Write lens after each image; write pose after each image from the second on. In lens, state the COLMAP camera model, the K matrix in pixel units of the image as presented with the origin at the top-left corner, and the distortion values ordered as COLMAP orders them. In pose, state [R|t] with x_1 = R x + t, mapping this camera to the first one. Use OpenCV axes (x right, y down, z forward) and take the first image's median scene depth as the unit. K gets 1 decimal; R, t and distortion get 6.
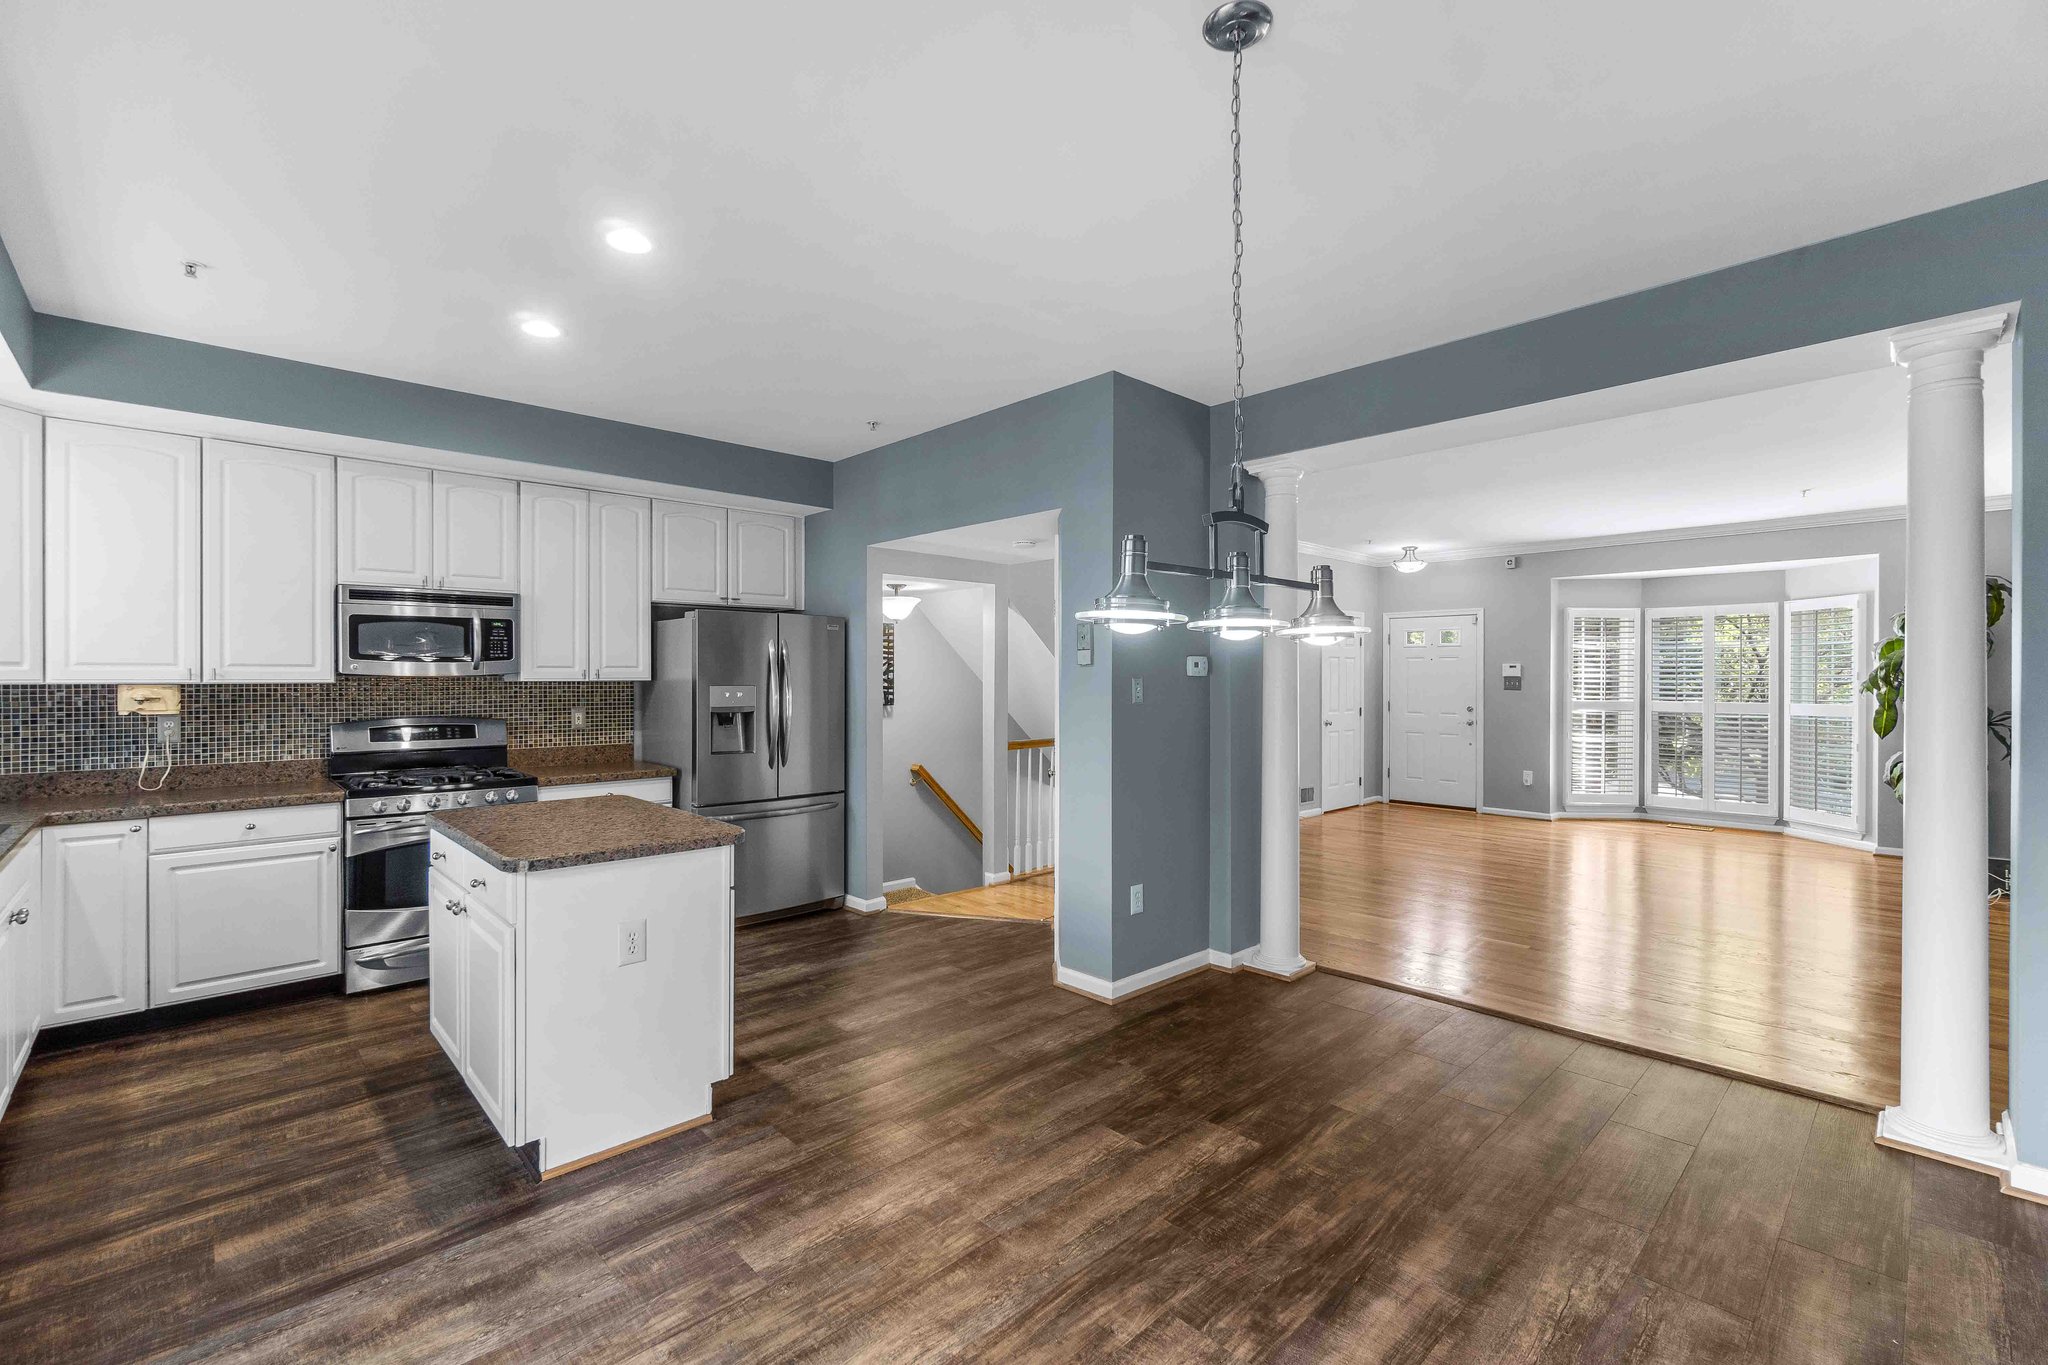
lens RADIAL K [[883.9, 0, 1014.1], [0, 883.9, 675.9], [0, 0, 1]] dist [-0.005087, 0.001510]
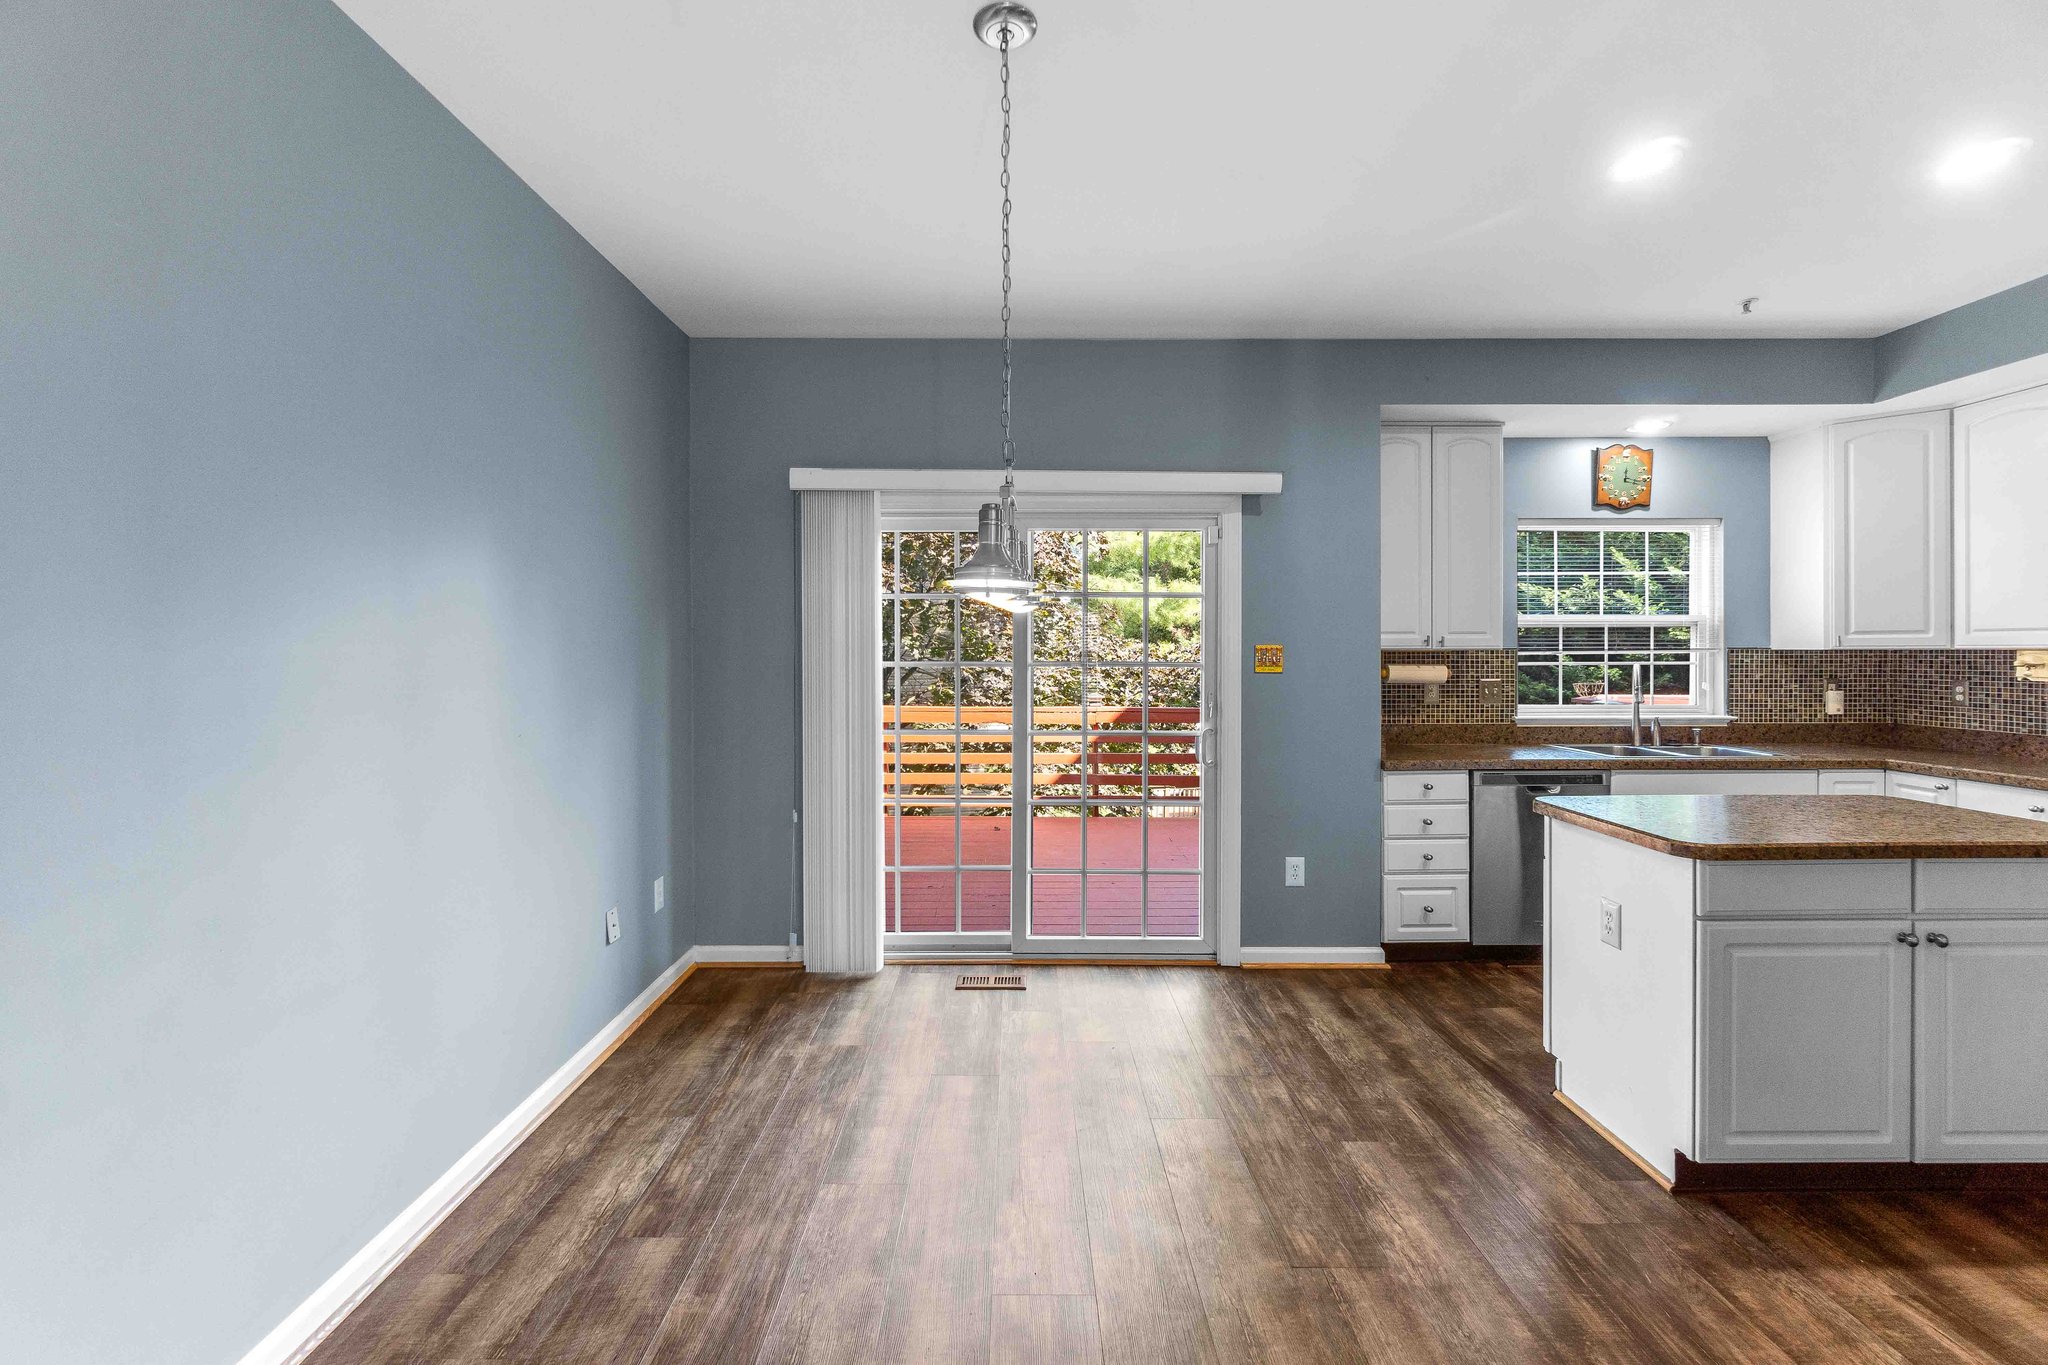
lens RADIAL K [[883.9, 0, 1017.2], [0, 883.9, 653.4], [0, 0, 1]] dist [-0.005087, 0.001510]
pose [[-0.687104, 0.004717, -0.726544, 0.393665], [0.005605, 0.999984, 0.001192, 0.004958], [0.726538, -0.003254, -0.687119, 0.678131]]
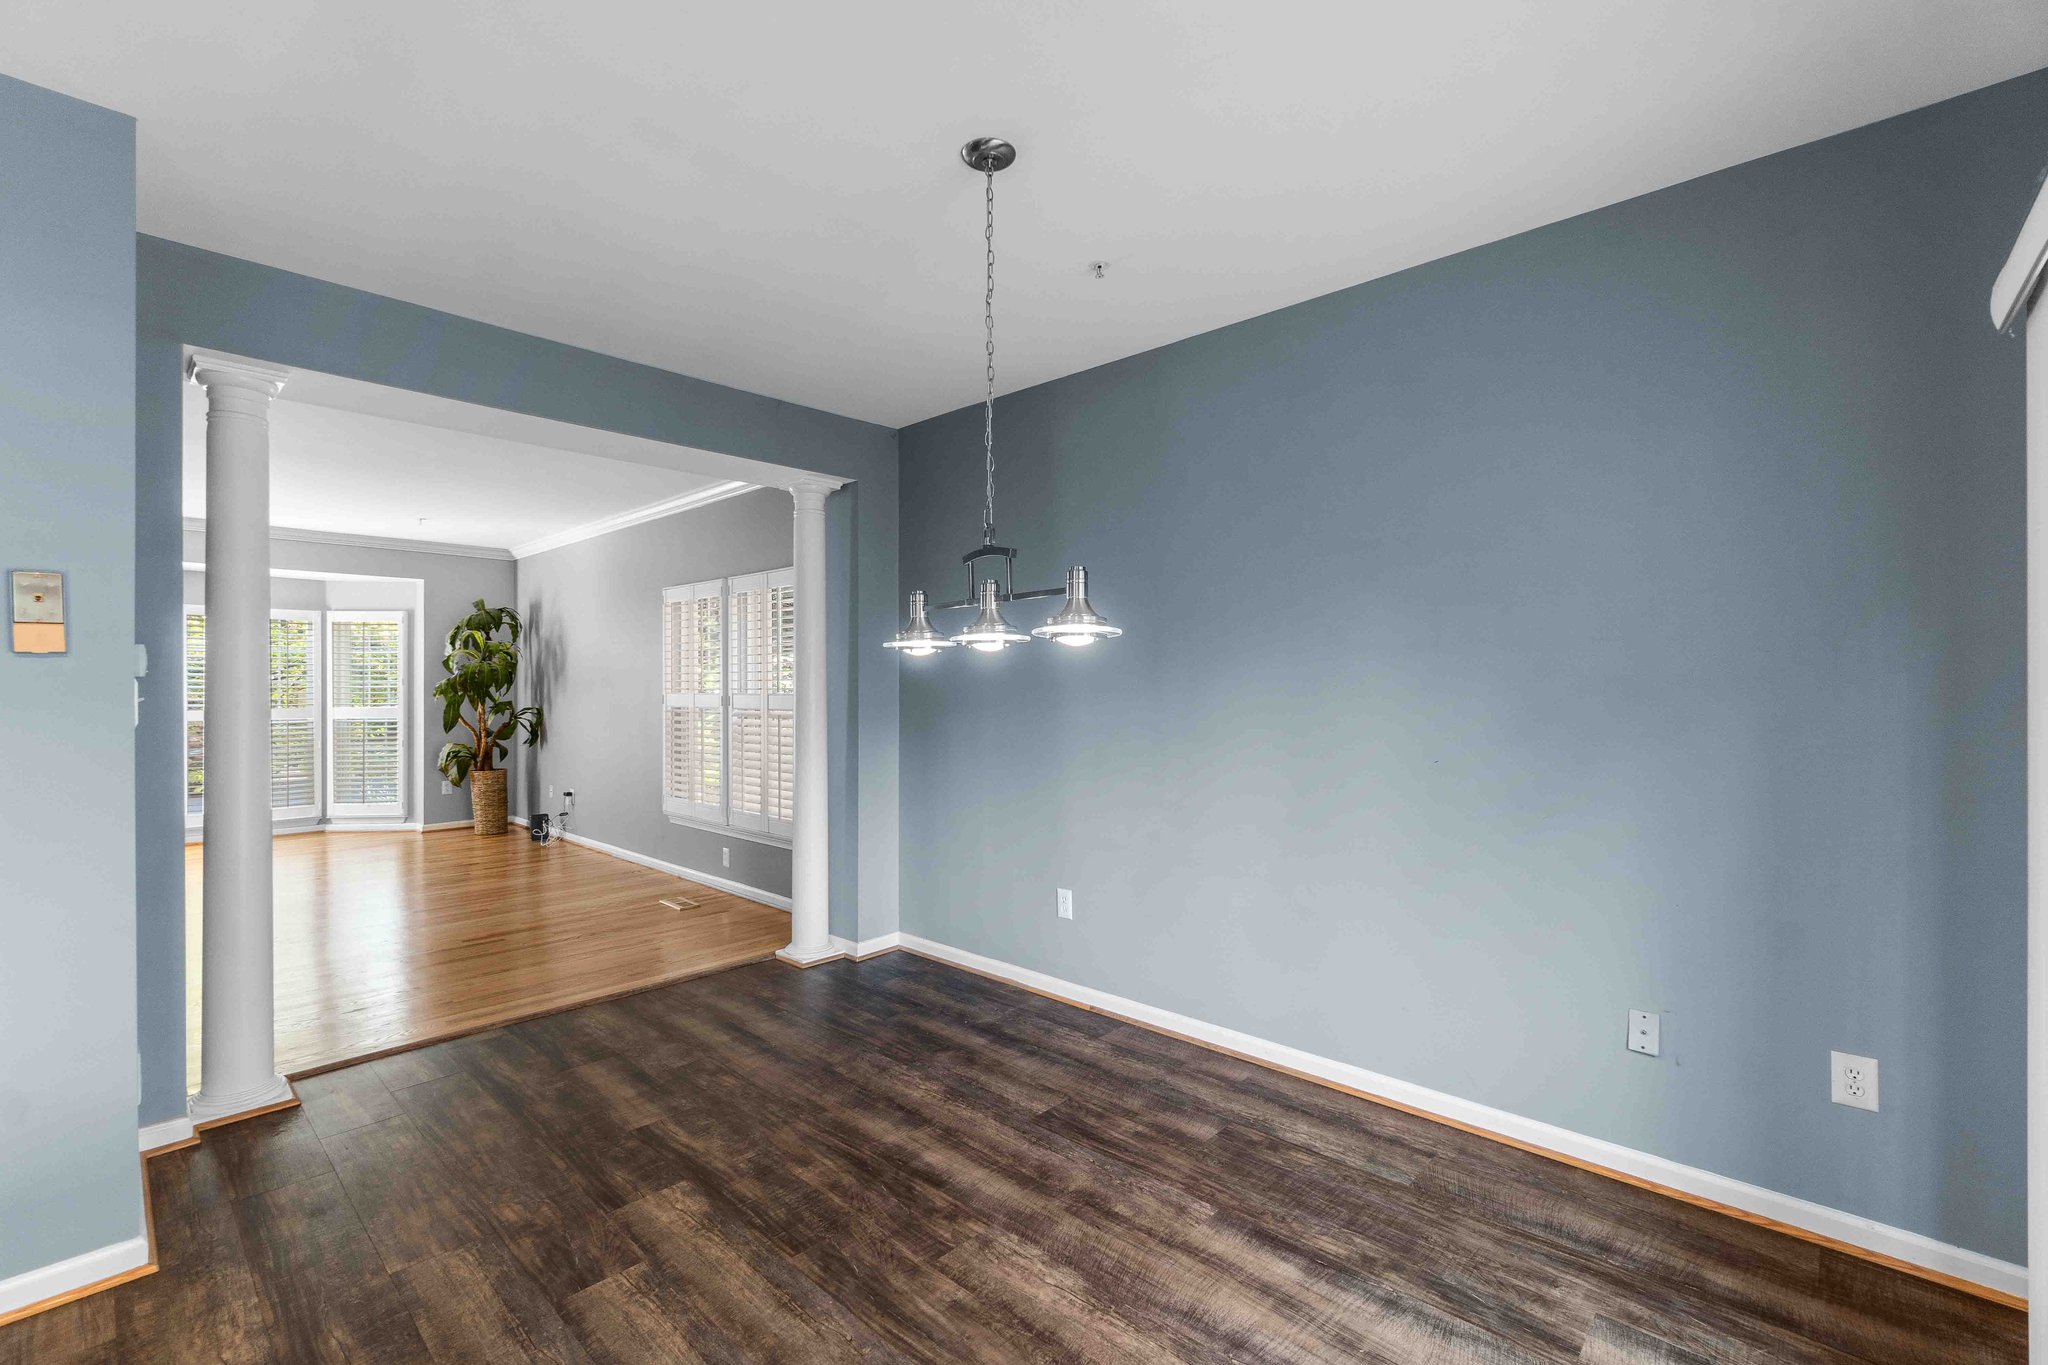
lens RADIAL K [[883.9, 0, 1012.6], [0, 883.9, 689.9], [0, 0, 1]] dist [-0.005087, 0.001510]
pose [[-0.057293, -0.005572, 0.998342, -0.385163], [-0.003409, 0.999980, 0.005386, 0.002590], [-0.998352, -0.003095, -0.057311, 0.405877]]
